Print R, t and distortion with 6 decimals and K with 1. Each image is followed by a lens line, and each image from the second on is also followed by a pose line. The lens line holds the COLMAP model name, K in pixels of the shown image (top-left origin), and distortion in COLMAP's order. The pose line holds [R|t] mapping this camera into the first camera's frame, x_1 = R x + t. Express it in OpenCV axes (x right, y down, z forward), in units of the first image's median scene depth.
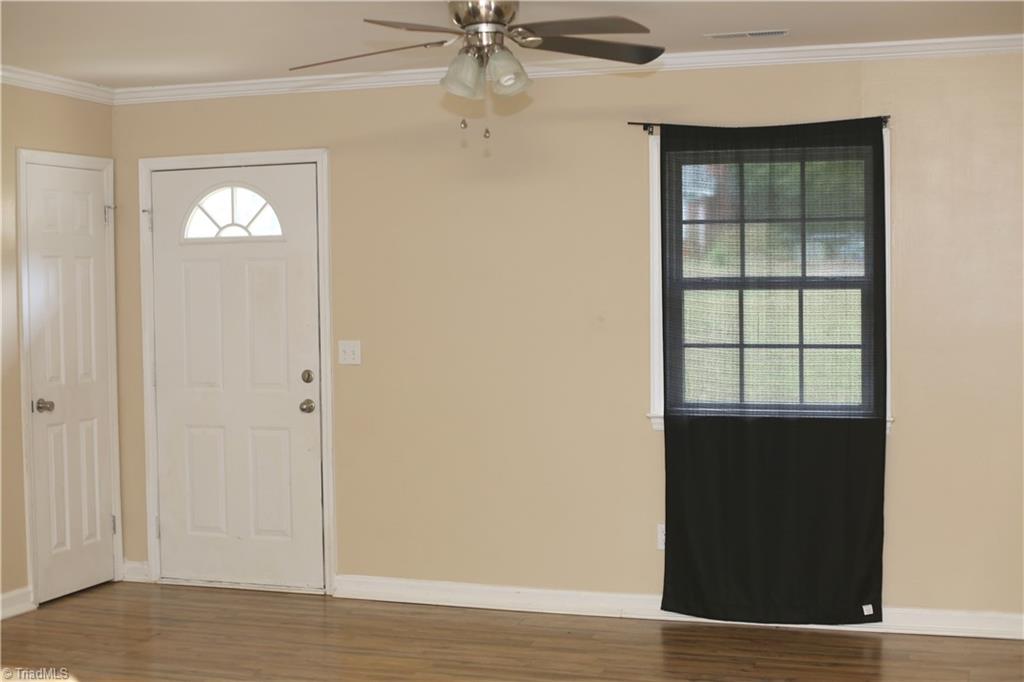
lens RADIAL K [[1503.5, 0, 512.0], [0, 1503.5, 341.0], [0, 0, 1]] dist [-0.084060, -0.106878]
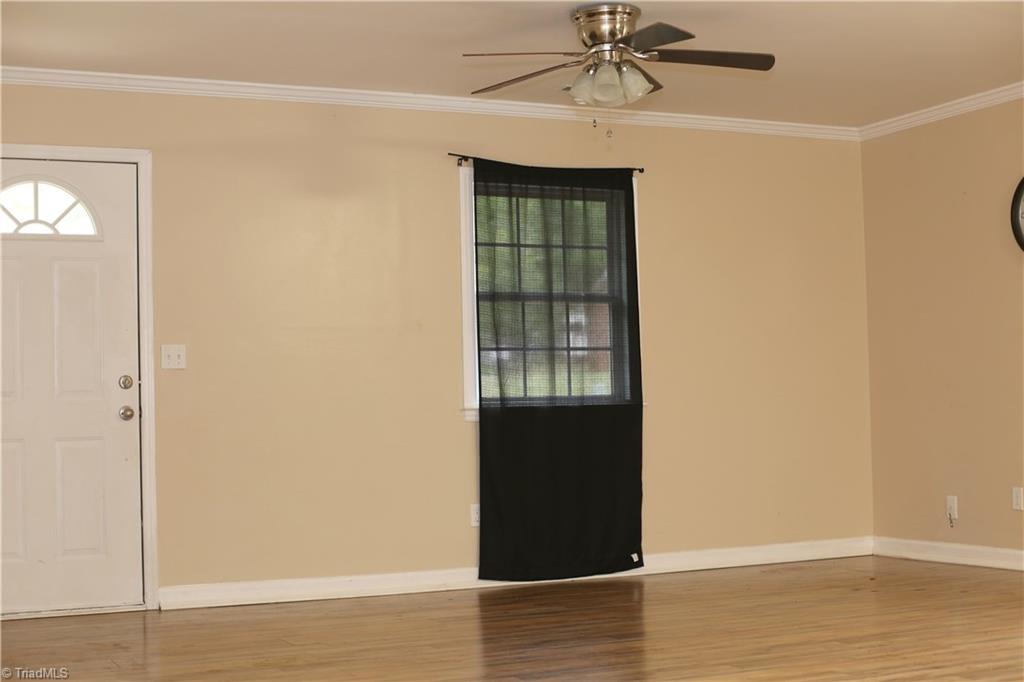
lens RADIAL K [[1503.5, 0, 512.0], [0, 1503.5, 341.0], [0, 0, 1]] dist [-0.084060, -0.106878]
pose [[0.713888, 0.026055, 0.699775, -0.638479], [0.041027, 0.996035, -0.078941, 0.084036], [-0.699057, 0.085065, 0.709988, 0.147252]]
